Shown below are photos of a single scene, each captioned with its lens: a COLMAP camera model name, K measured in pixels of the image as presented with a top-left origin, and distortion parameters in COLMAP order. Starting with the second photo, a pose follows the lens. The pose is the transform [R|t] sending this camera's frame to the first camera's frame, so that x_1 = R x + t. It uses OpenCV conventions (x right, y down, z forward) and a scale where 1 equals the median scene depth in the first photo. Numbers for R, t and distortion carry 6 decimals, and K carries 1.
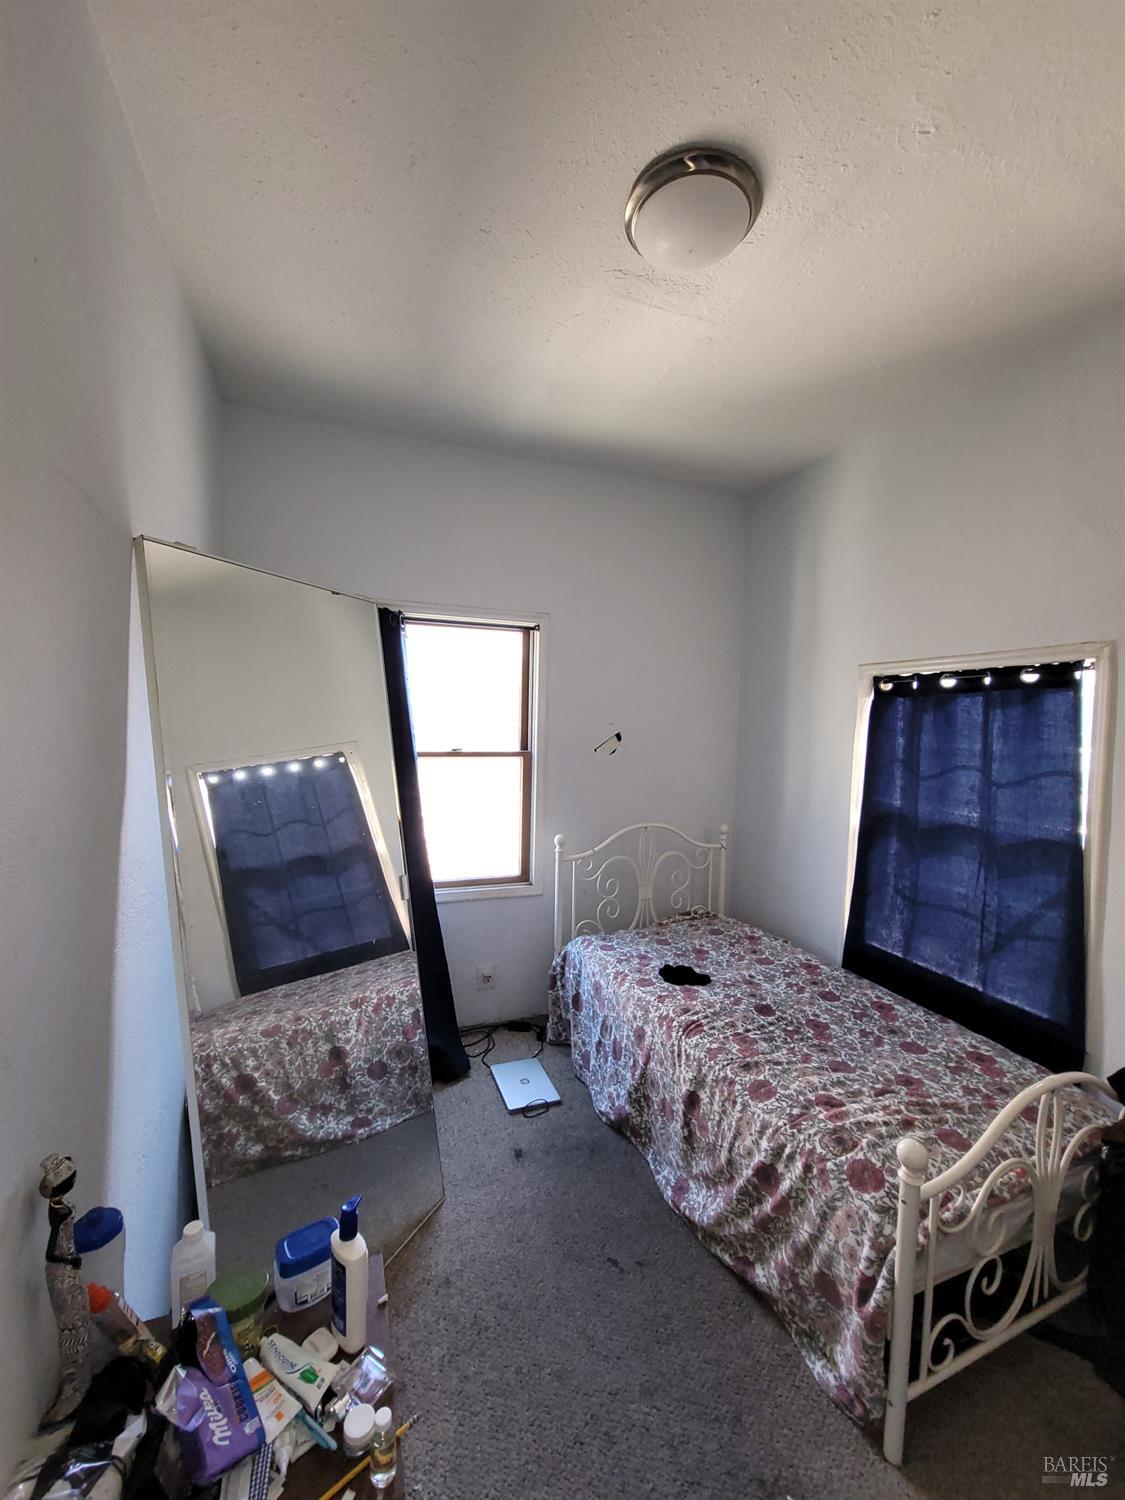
lens RADIAL K [[620.5, 0, 565.6], [0, 620.5, 752.9], [0, 0, 1]] dist [-0.003834, 0.003346]
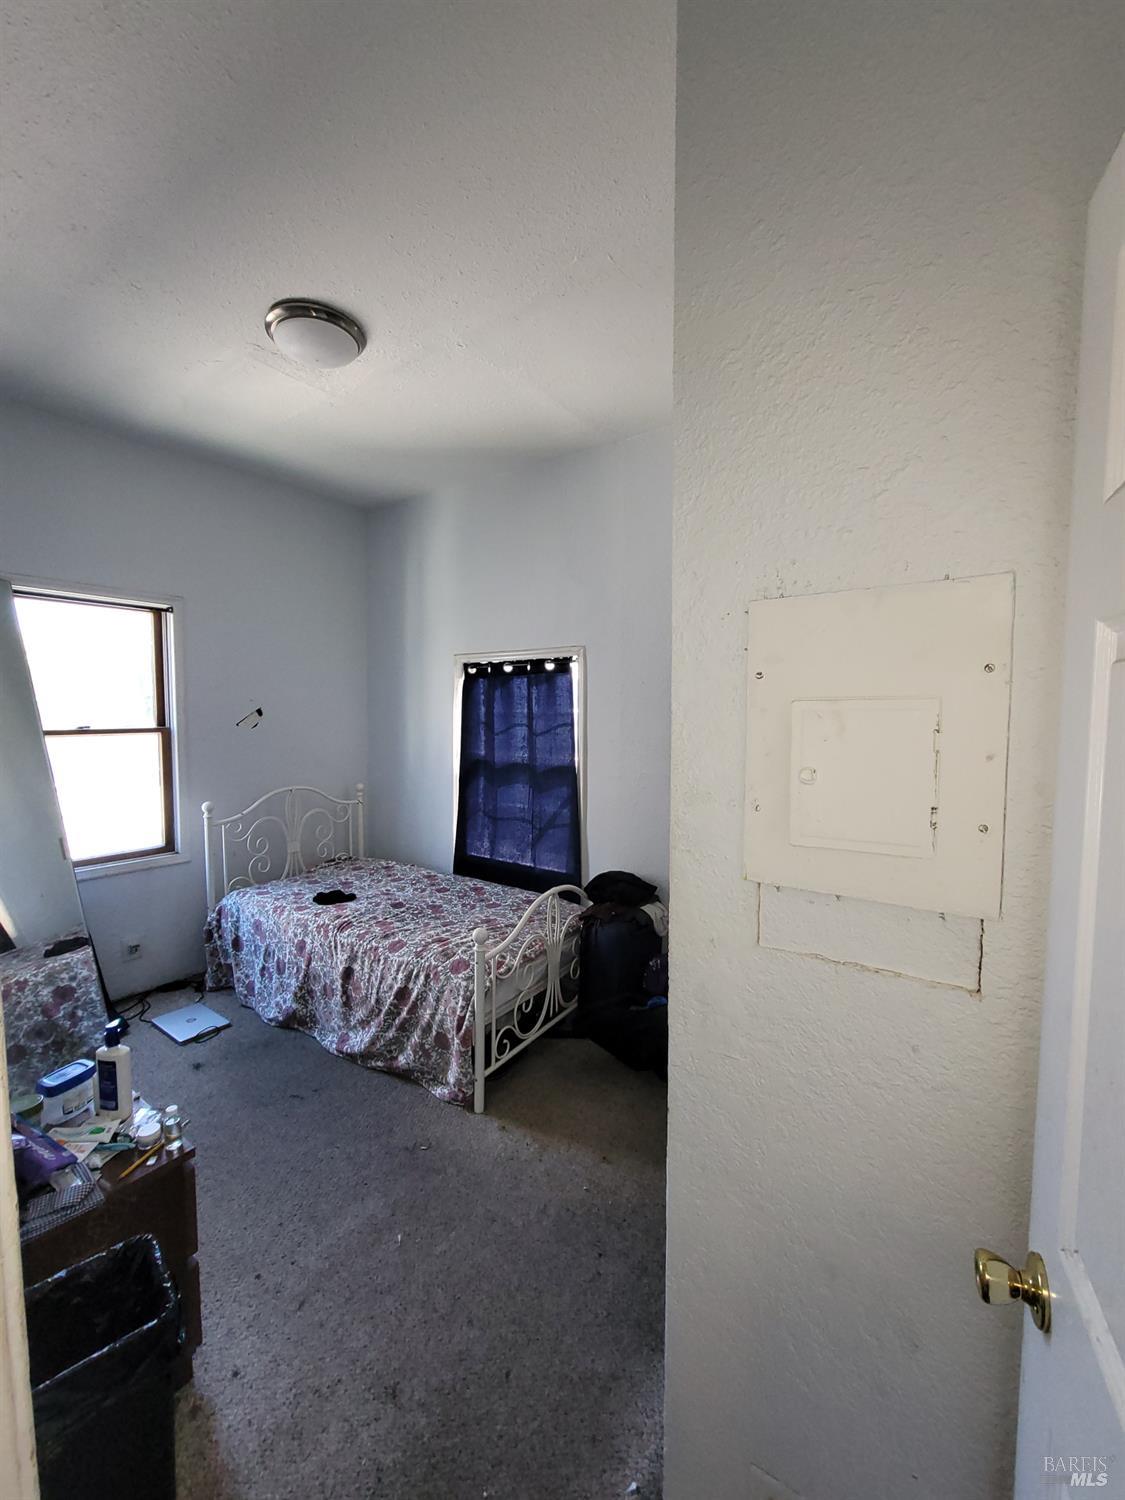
lens RADIAL K [[620.5, 0, 565.6], [0, 620.5, 752.9], [0, 0, 1]] dist [-0.003834, 0.003346]
pose [[0.835936, -0.054960, 0.546068, -0.097948], [0.041423, 0.998453, 0.037080, 0.041483], [-0.547261, -0.008377, 0.836920, -0.343470]]
